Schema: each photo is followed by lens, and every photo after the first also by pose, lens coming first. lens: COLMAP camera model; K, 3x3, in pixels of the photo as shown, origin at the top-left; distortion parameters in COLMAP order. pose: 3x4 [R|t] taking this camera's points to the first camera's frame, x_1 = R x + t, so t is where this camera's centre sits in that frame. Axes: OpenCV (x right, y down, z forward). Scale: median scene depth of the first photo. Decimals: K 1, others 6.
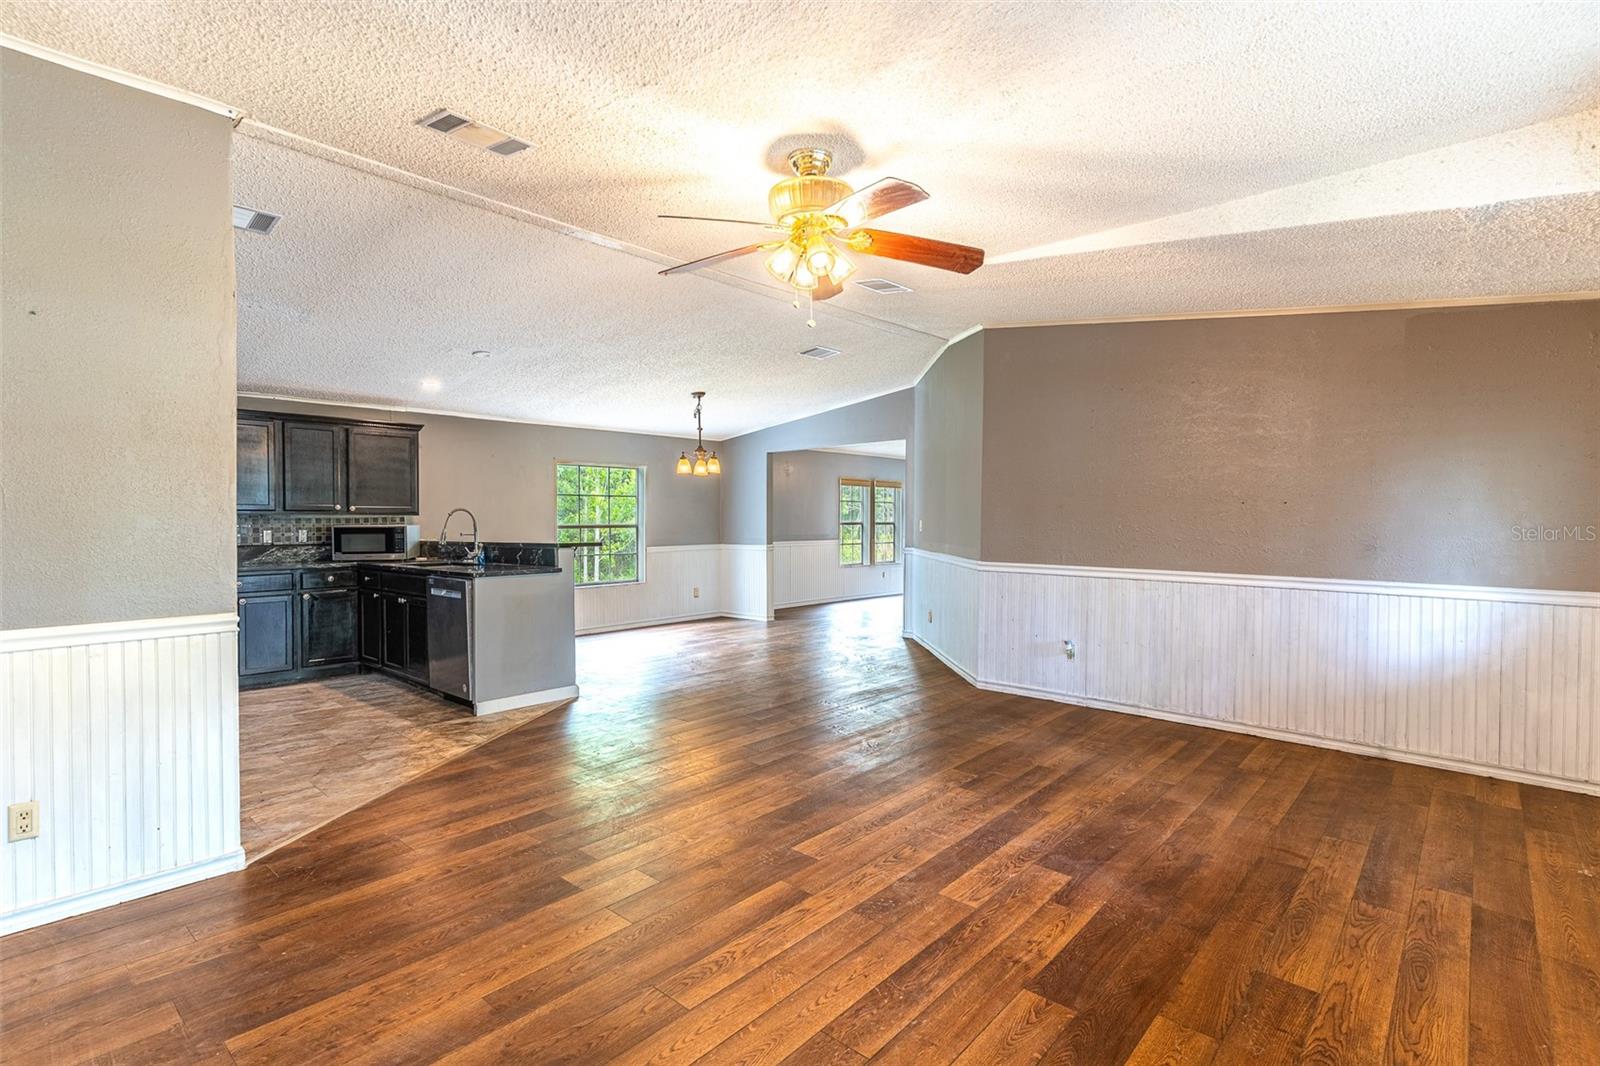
lens RADIAL K [[769.5, 0, 797.5], [0, 769.5, 531.8], [0, 0, 1]] dist [0.006651, -0.002025]
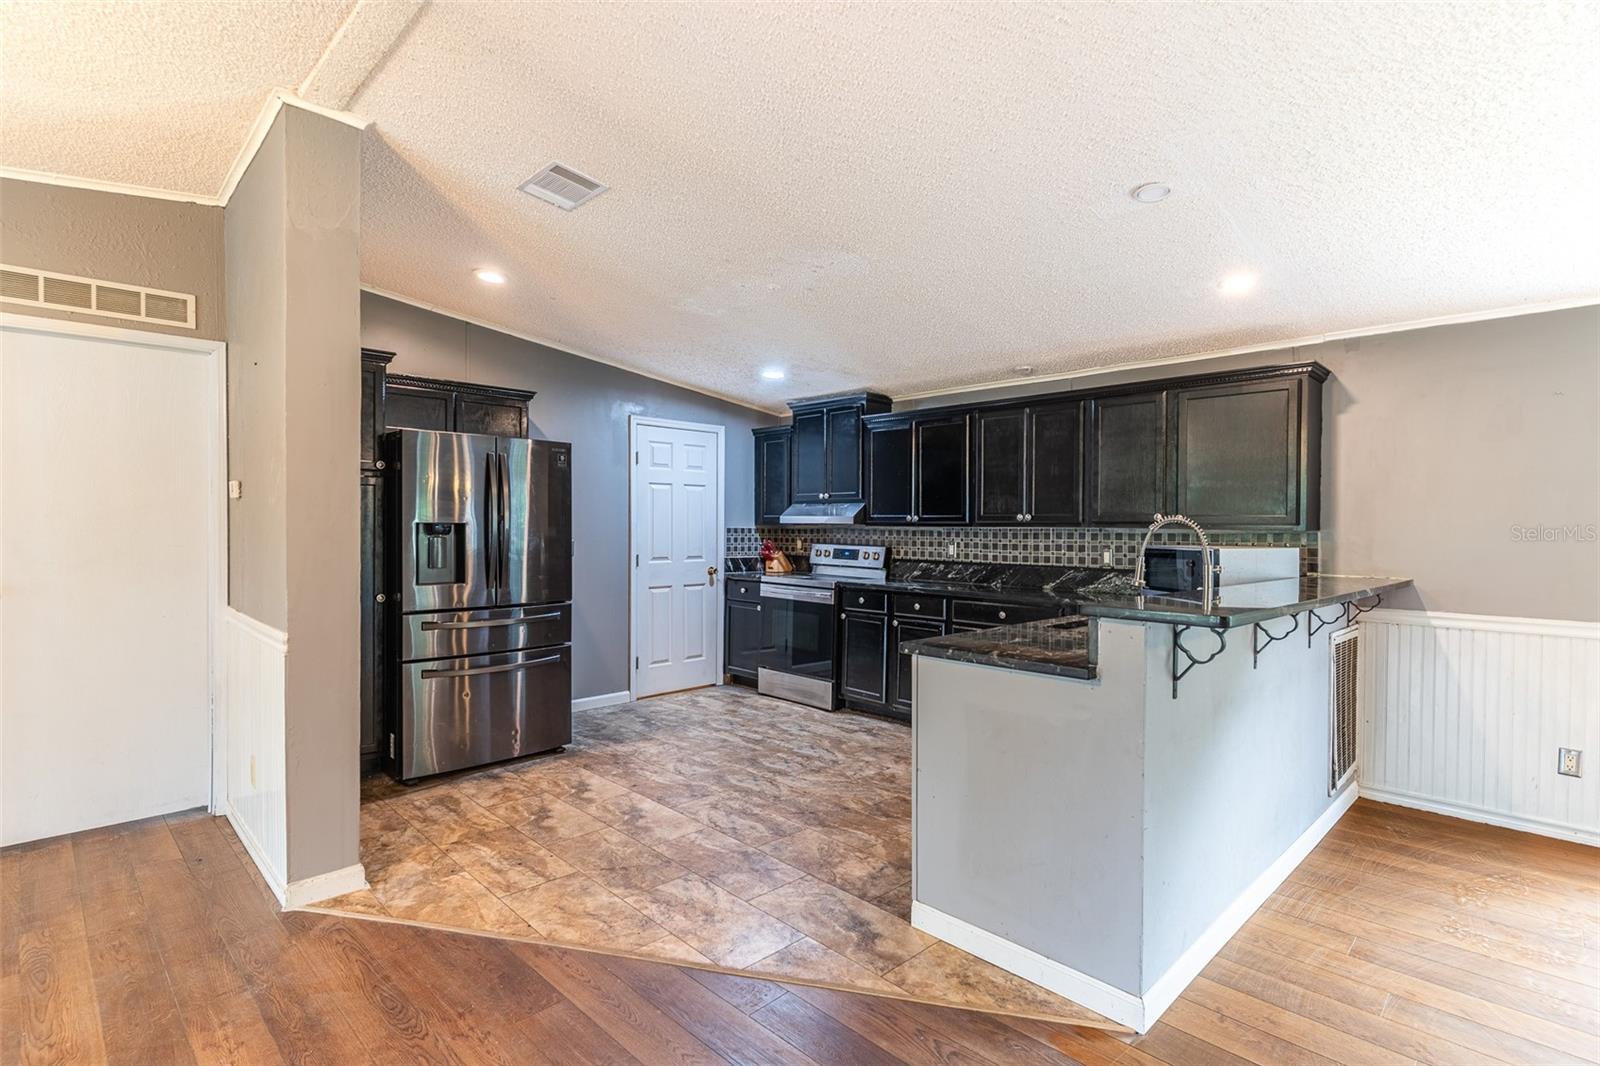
lens RADIAL K [[769.5, 0, 790.4], [0, 769.5, 531.5], [0, 0, 1]] dist [0.006651, -0.002025]
pose [[-0.056470, 0.007491, -0.998376, 0.071386], [-0.027498, 0.999581, 0.009055, -0.017014], [0.998026, 0.027964, -0.056241, 0.736836]]
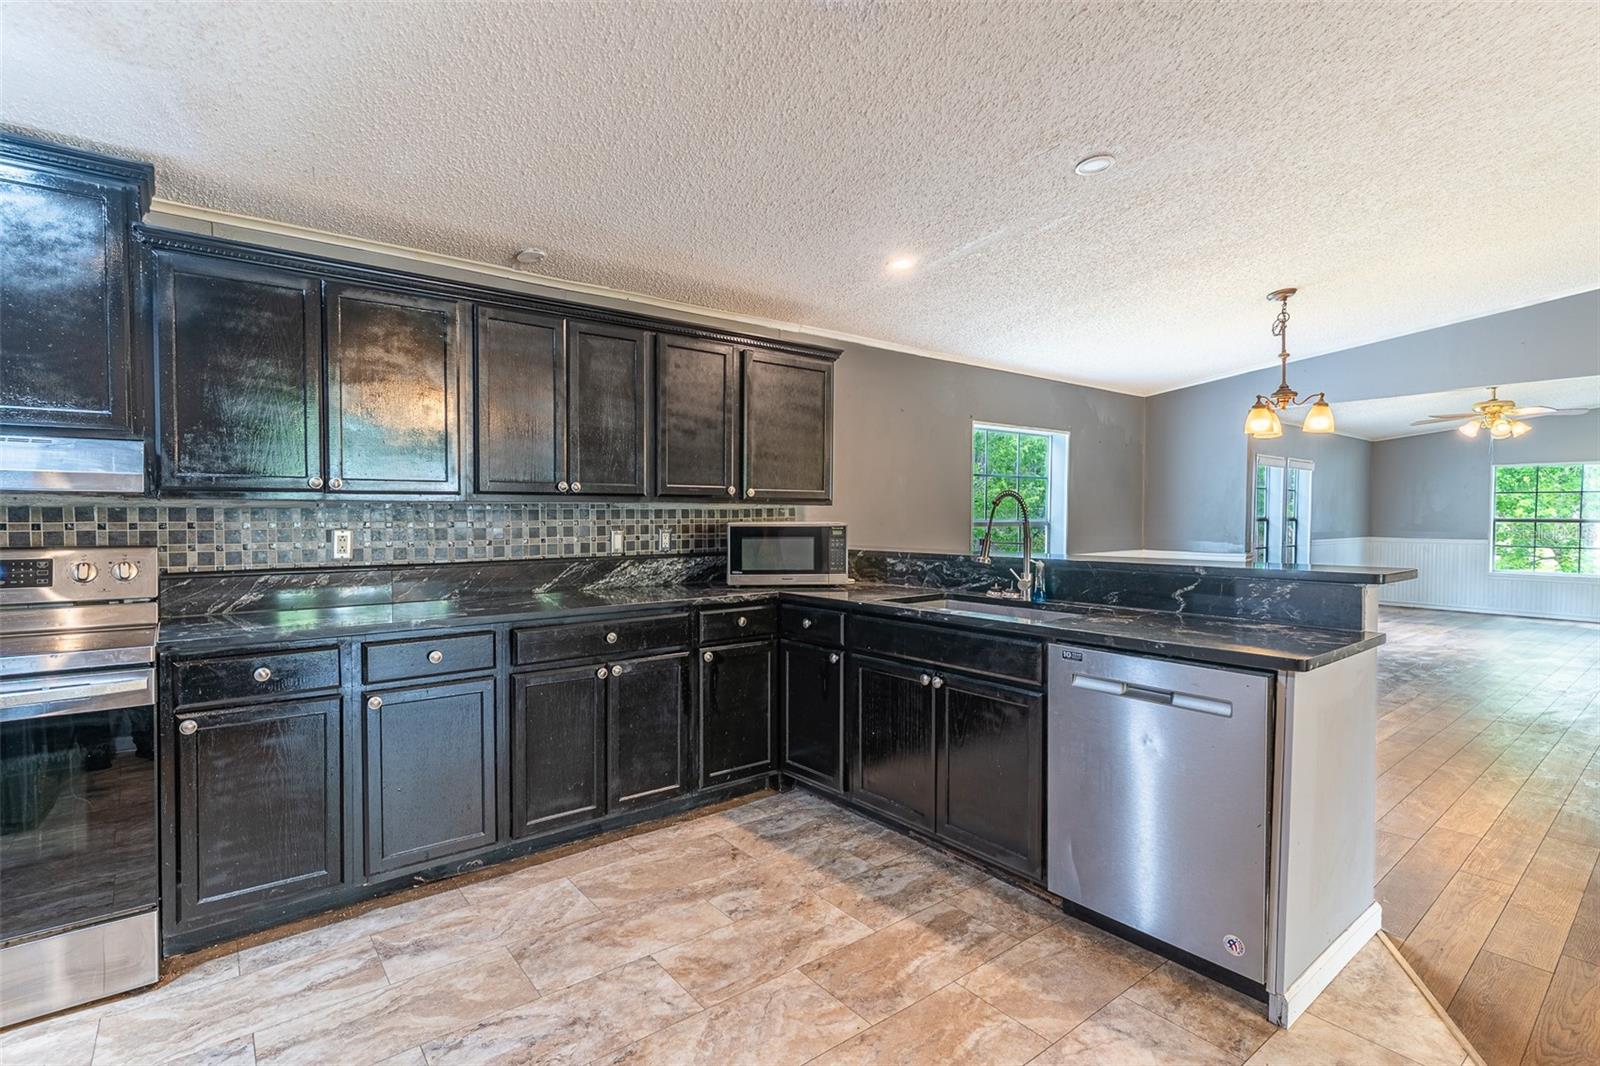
lens RADIAL K [[769.5, 0, 797.4], [0, 769.5, 527.8], [0, 0, 1]] dist [0.006651, -0.002025]
pose [[0.988365, 0.008635, -0.151853, -0.469033], [-0.007771, 0.999950, 0.006285, -0.008368], [0.151900, -0.005032, 0.988383, 0.457655]]
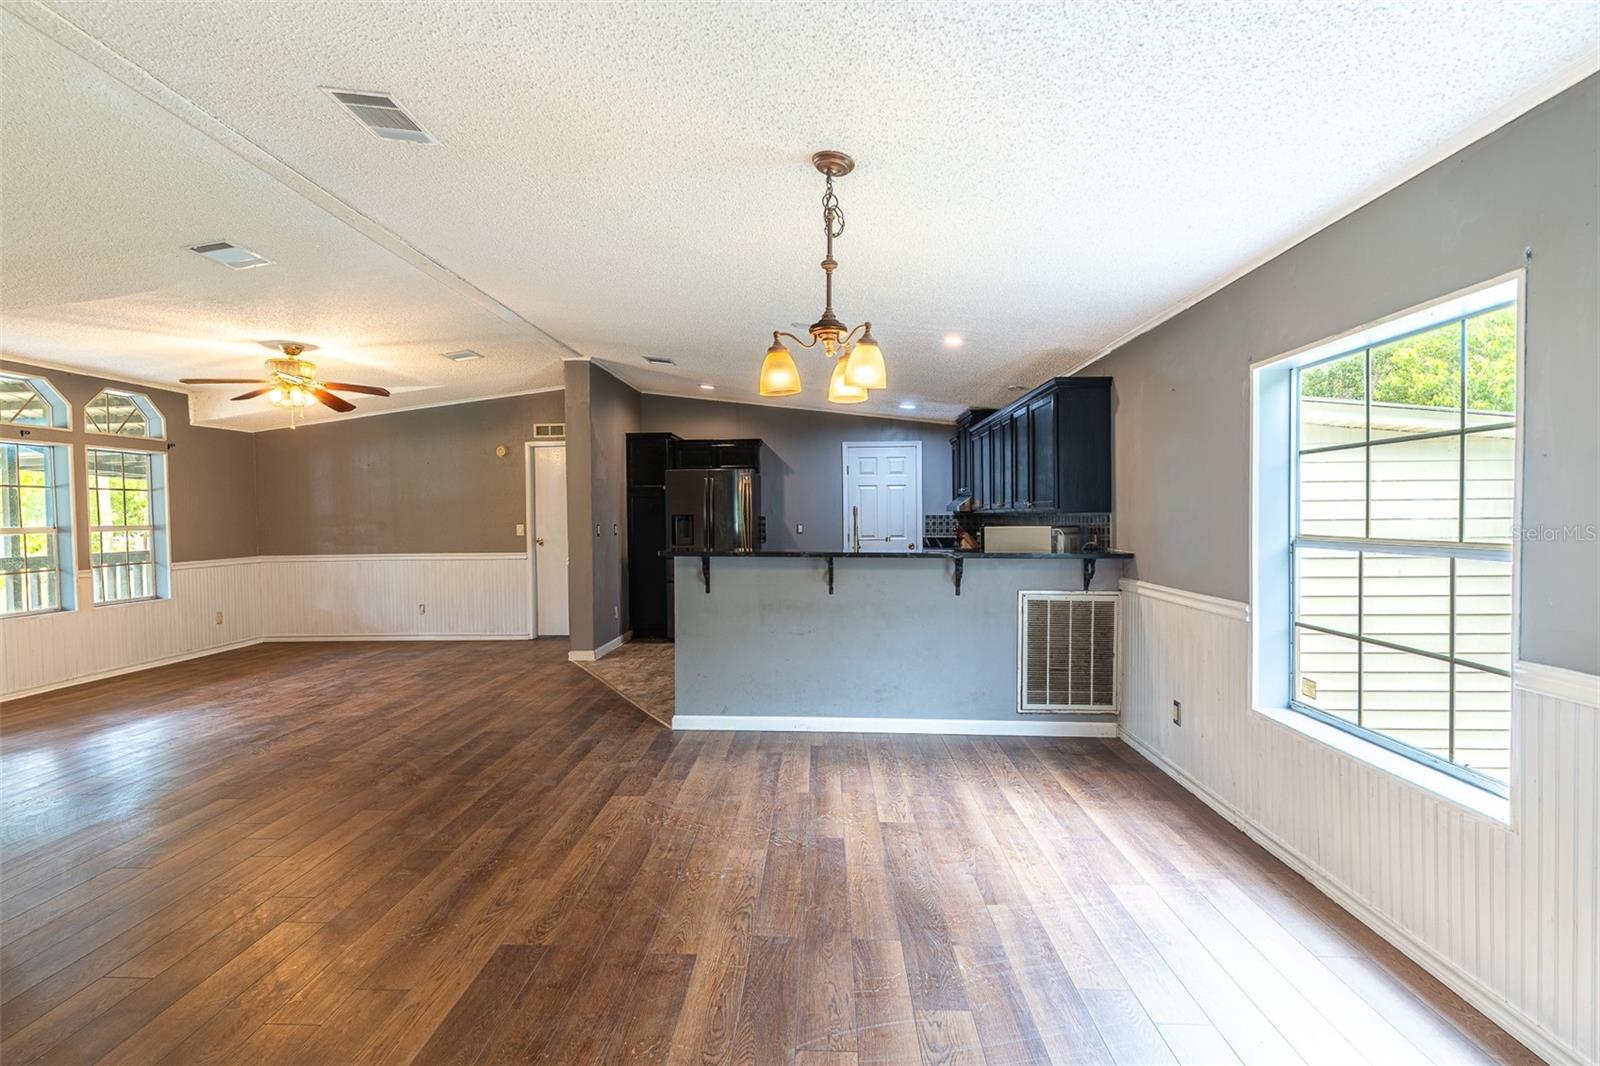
lens RADIAL K [[769.5, 0, 794.1], [0, 769.5, 523.6], [0, 0, 1]] dist [0.006651, -0.002025]
pose [[-0.770197, 0.011943, -0.637694, 0.127526], [-0.007190, 0.999599, 0.027406, -0.031246], [0.637766, 0.025693, -0.769802, 1.503334]]
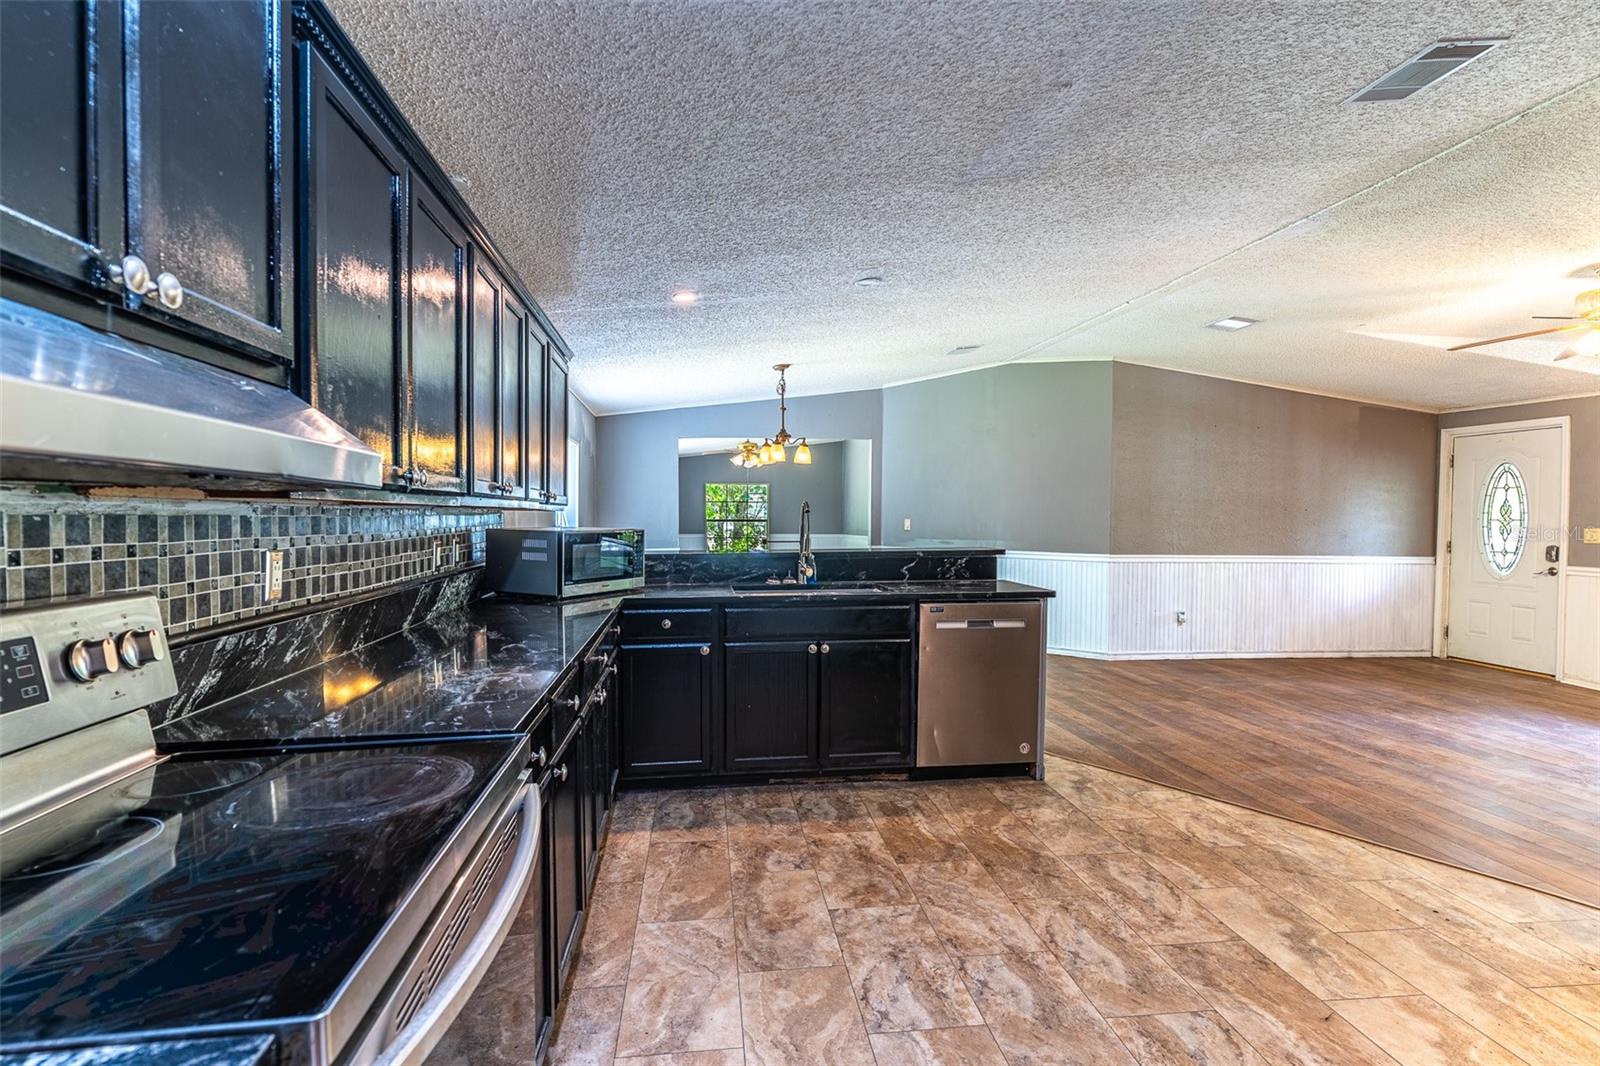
lens RADIAL K [[769.5, 0, 793.0], [0, 769.5, 531.3], [0, 0, 1]] dist [0.006651, -0.002025]
pose [[0.641414, -0.011319, 0.767111, -0.899100], [0.009255, 0.999933, 0.007016, -0.009400], [-0.767139, 0.002599, 0.641476, 0.551010]]
